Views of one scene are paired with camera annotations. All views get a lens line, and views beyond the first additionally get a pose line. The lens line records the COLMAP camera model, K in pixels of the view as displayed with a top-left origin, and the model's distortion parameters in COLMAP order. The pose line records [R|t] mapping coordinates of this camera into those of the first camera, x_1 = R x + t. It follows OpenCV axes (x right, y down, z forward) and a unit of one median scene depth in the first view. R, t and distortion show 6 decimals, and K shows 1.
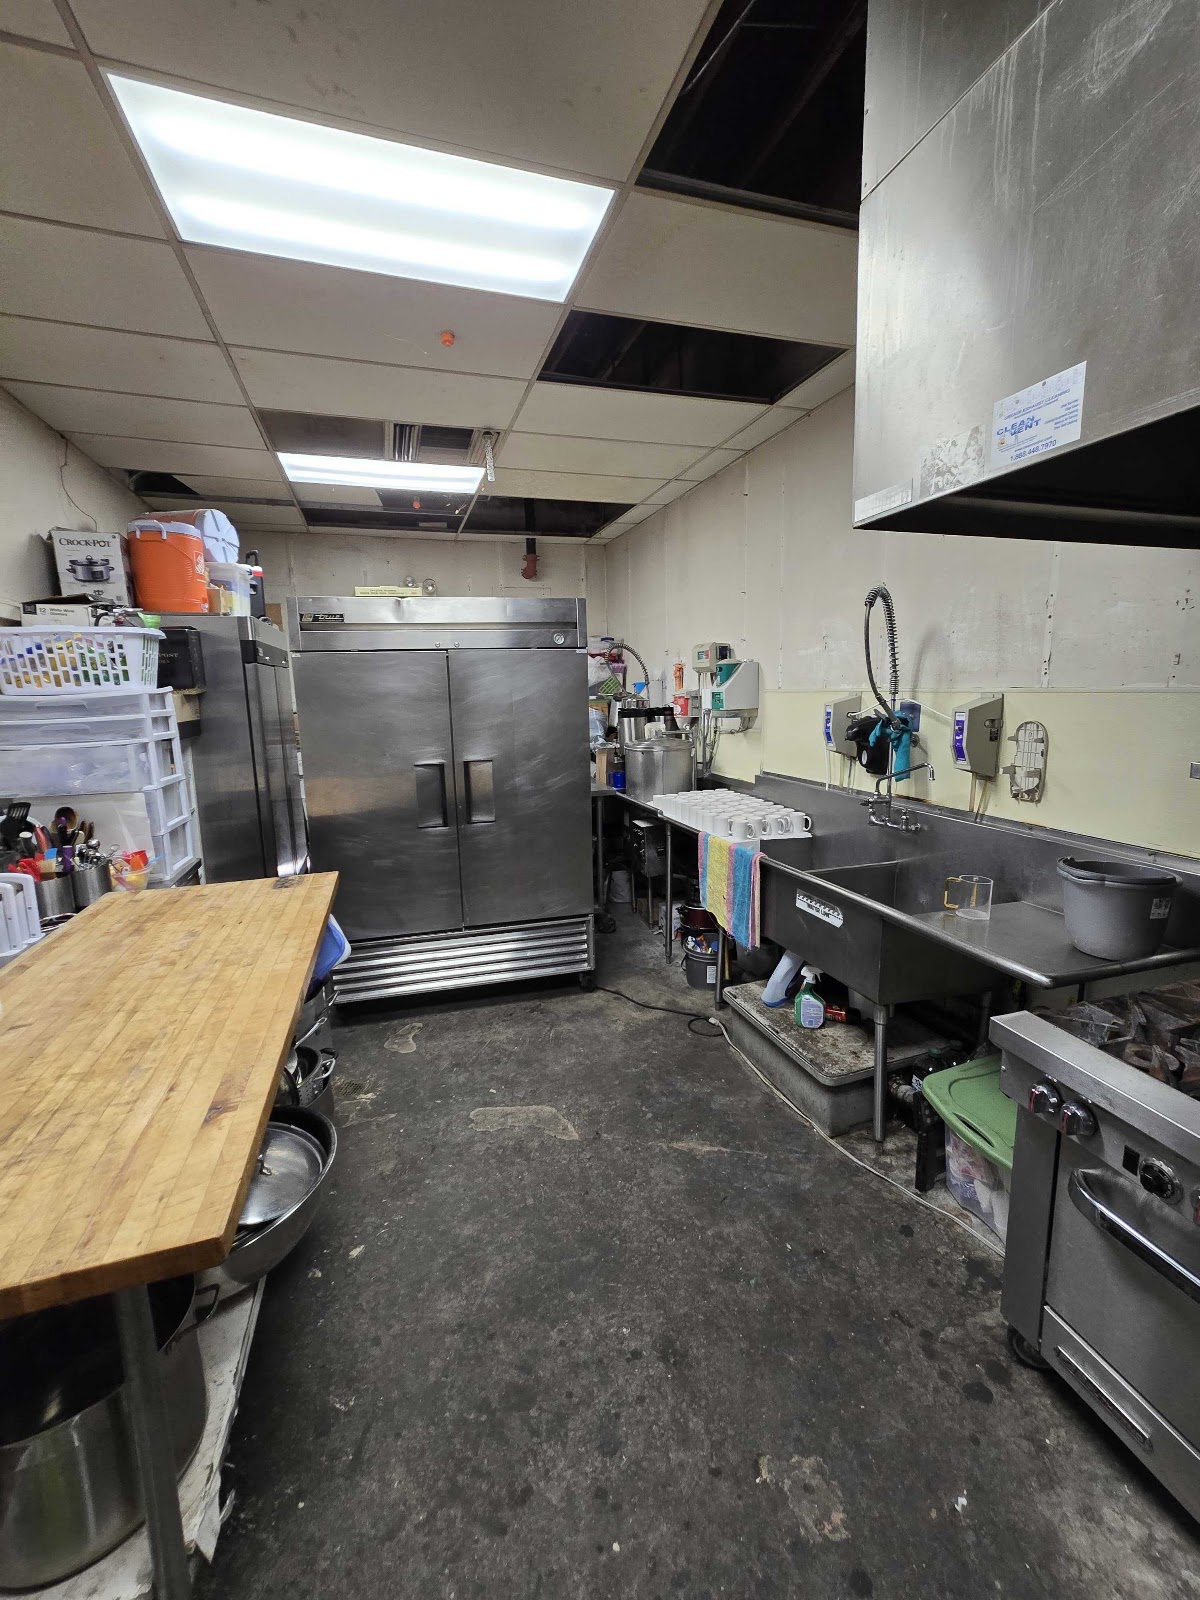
lens RADIAL K [[661.9, 0, 610.0], [0, 661.9, 791.7], [0, 0, 1]] dist [-0.004329, 0.001952]
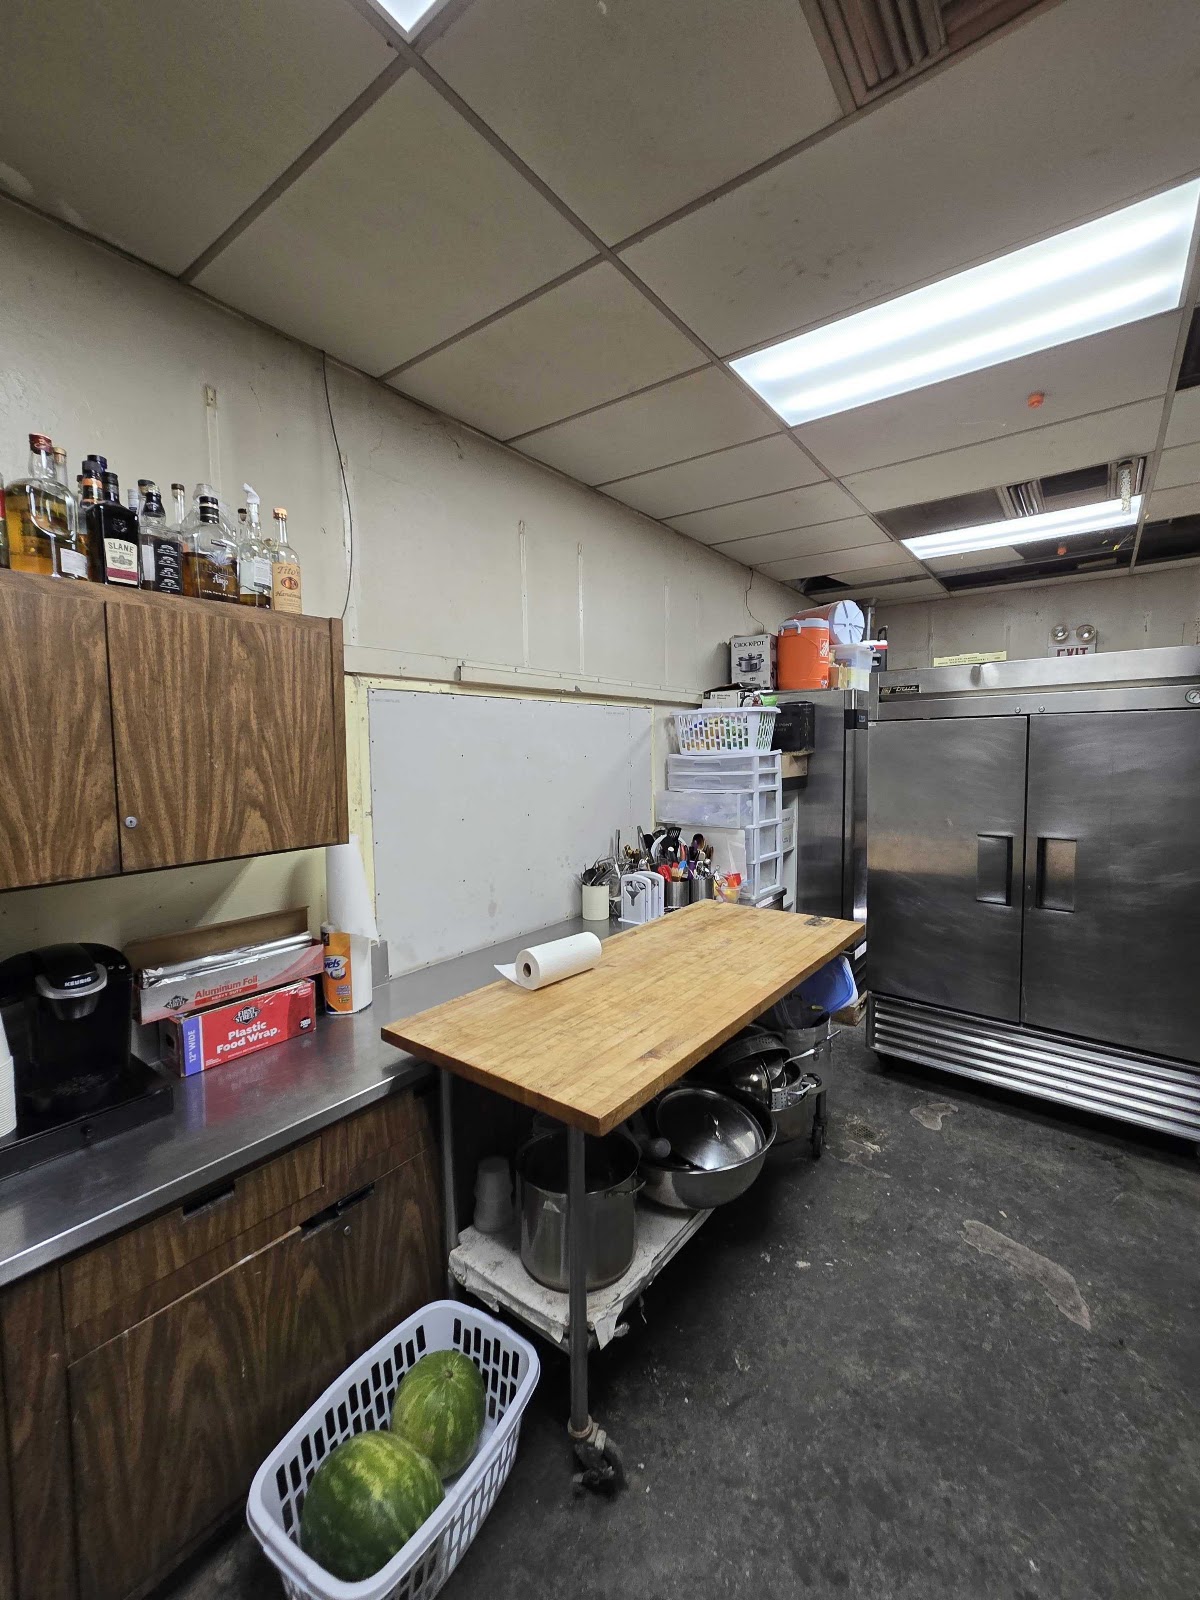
lens RADIAL K [[661.9, 0, 602.9], [0, 661.9, 787.0], [0, 0, 1]] dist [-0.004329, 0.001952]
pose [[0.567637, 0.065218, -0.820692, 0.220510], [-0.130465, 0.991387, -0.011455, -0.032991], [0.812876, 0.113574, 0.571257, 0.002051]]
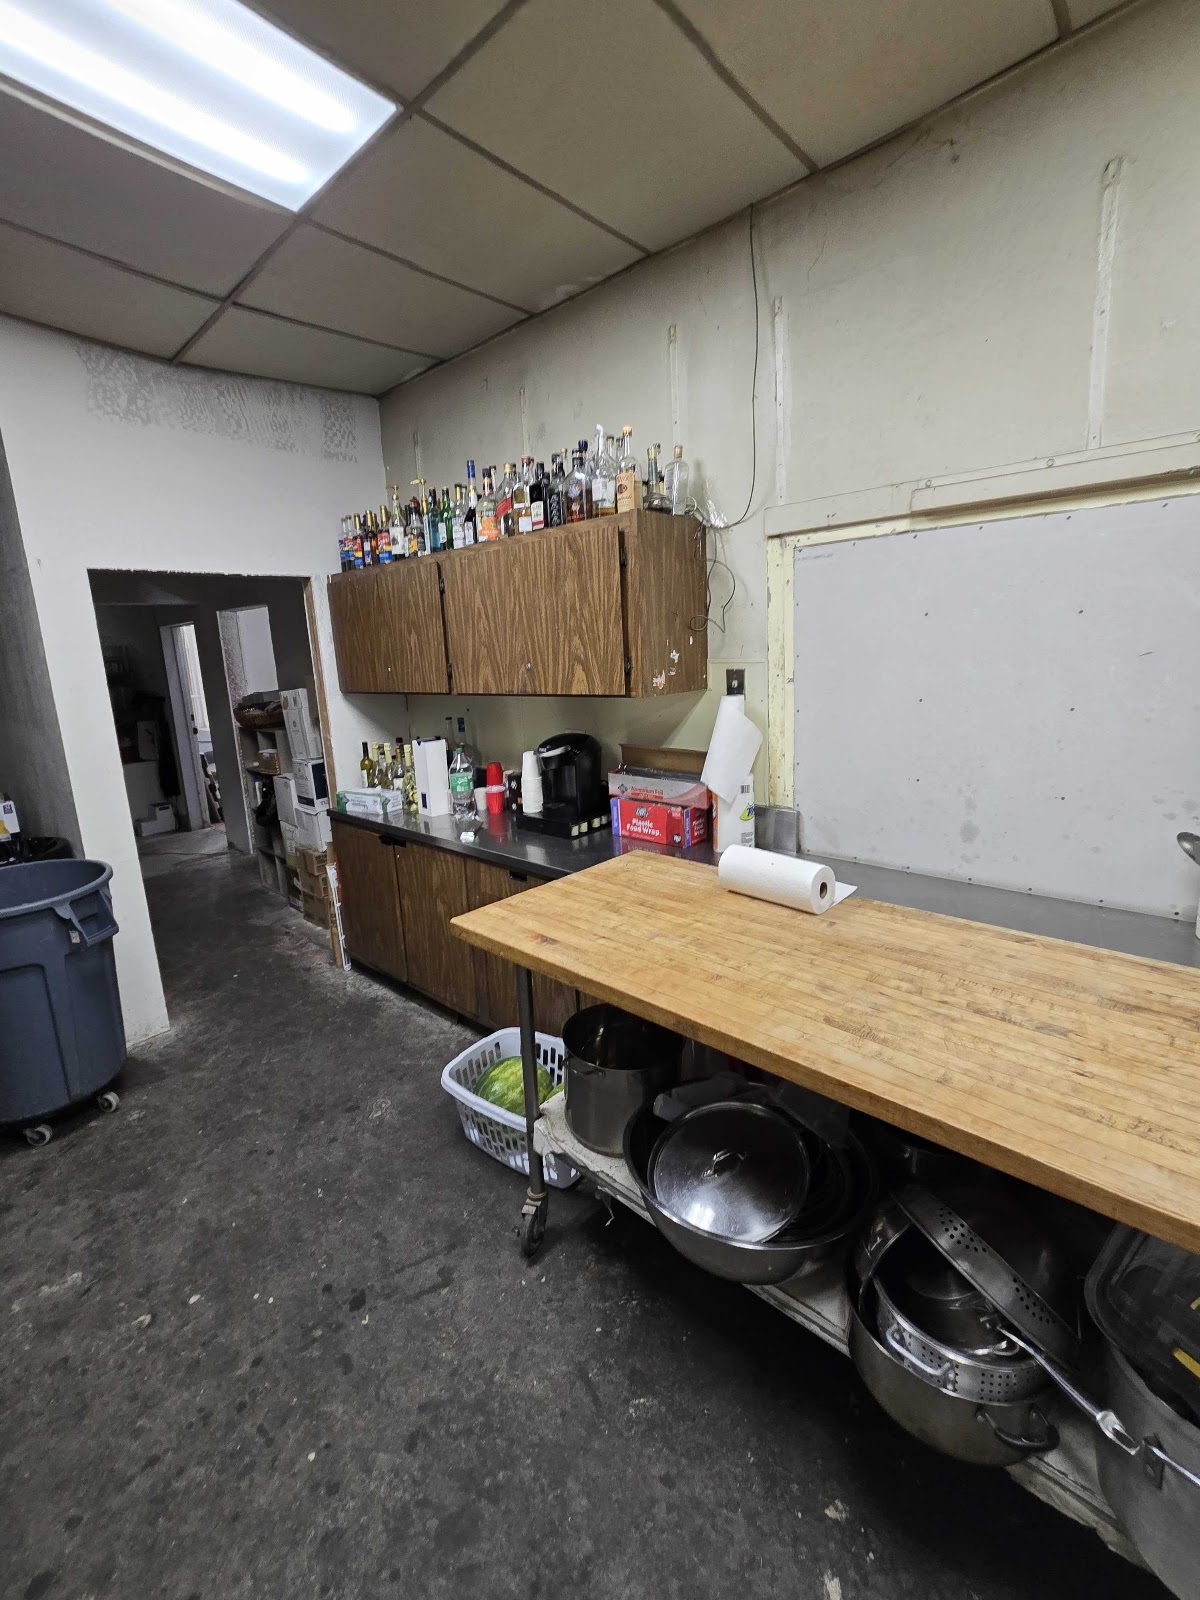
lens RADIAL K [[683.2, 0, 594.1], [0, 683.2, 772.3], [0, 0, 1]] dist [-0.004539, 0.002870]
pose [[-0.868952, 0.151000, -0.471297, -0.017580], [-0.013881, 0.944504, 0.328205, -0.146059], [0.494702, 0.291737, -0.818633, 0.916638]]
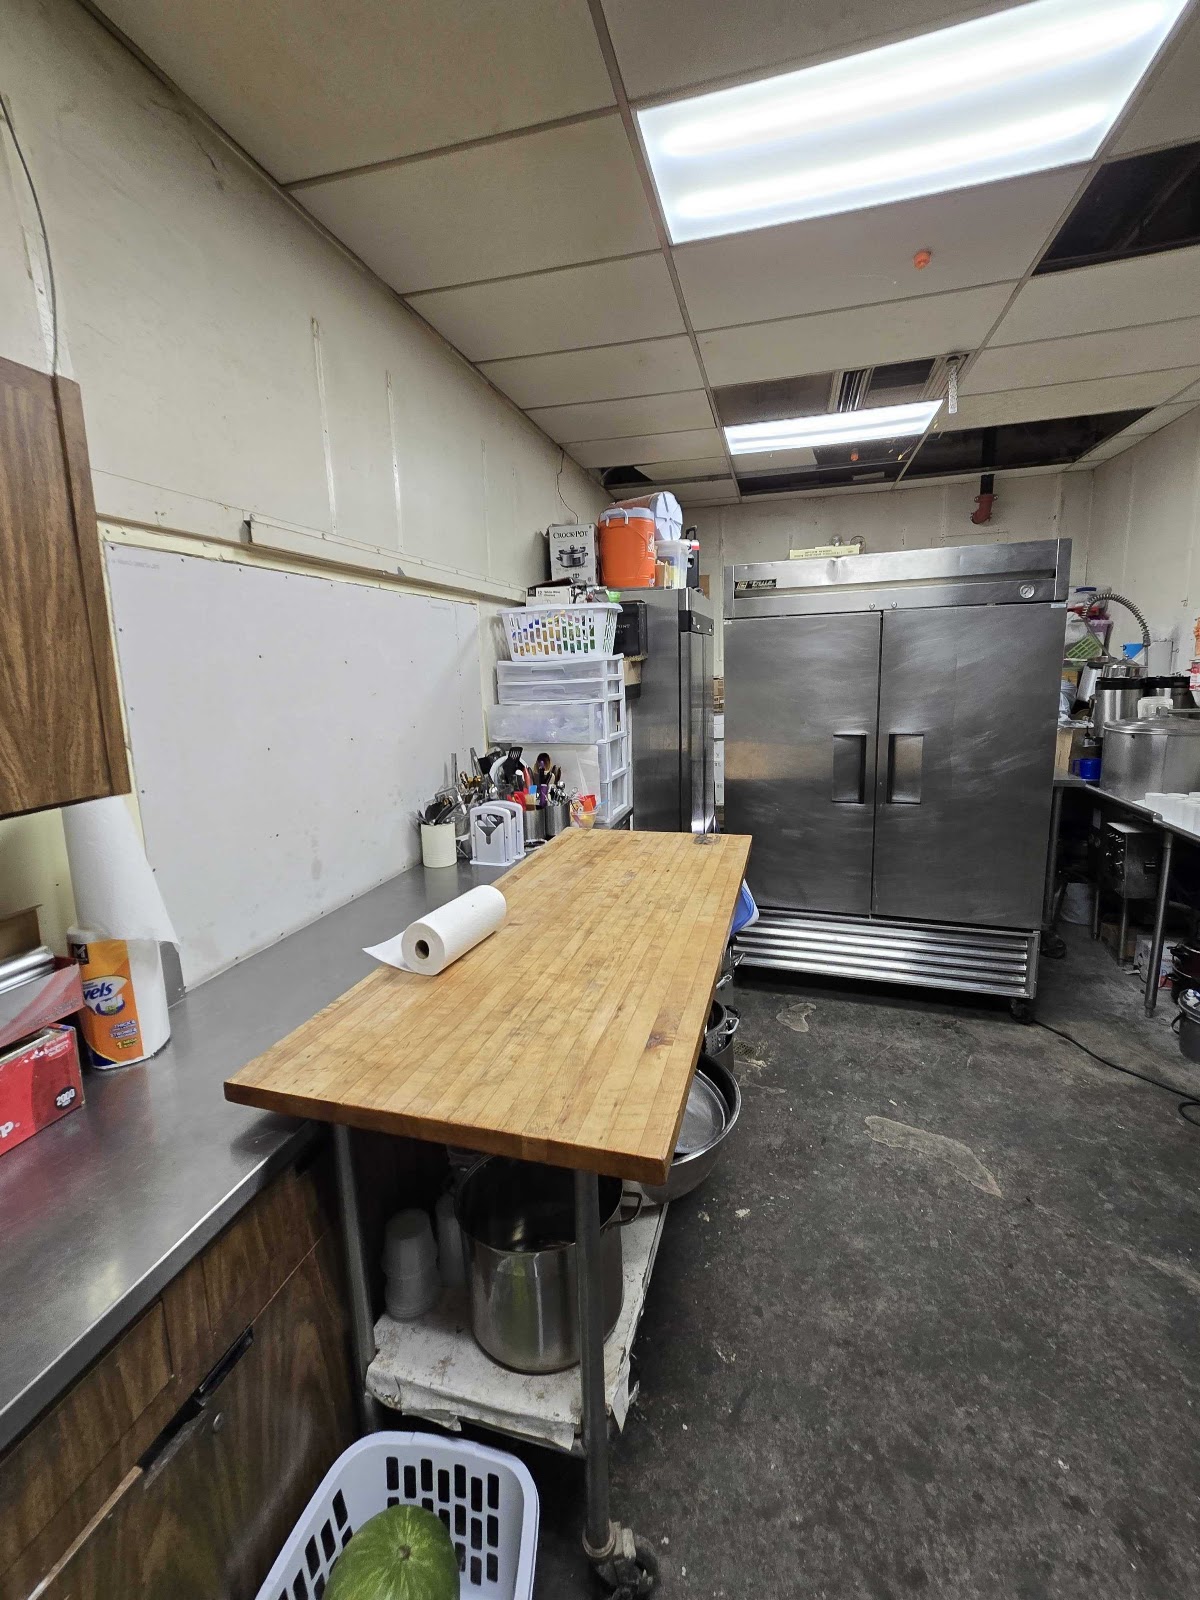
lens RADIAL K [[683.2, 0, 595.3], [0, 683.2, 772.4], [0, 0, 1]] dist [-0.004539, 0.002870]
pose [[0.826587, 0.086781, -0.556078, -0.037564], [-0.078383, 0.996162, 0.038947, 0.002165], [0.557324, 0.011394, 0.830217, 0.000796]]
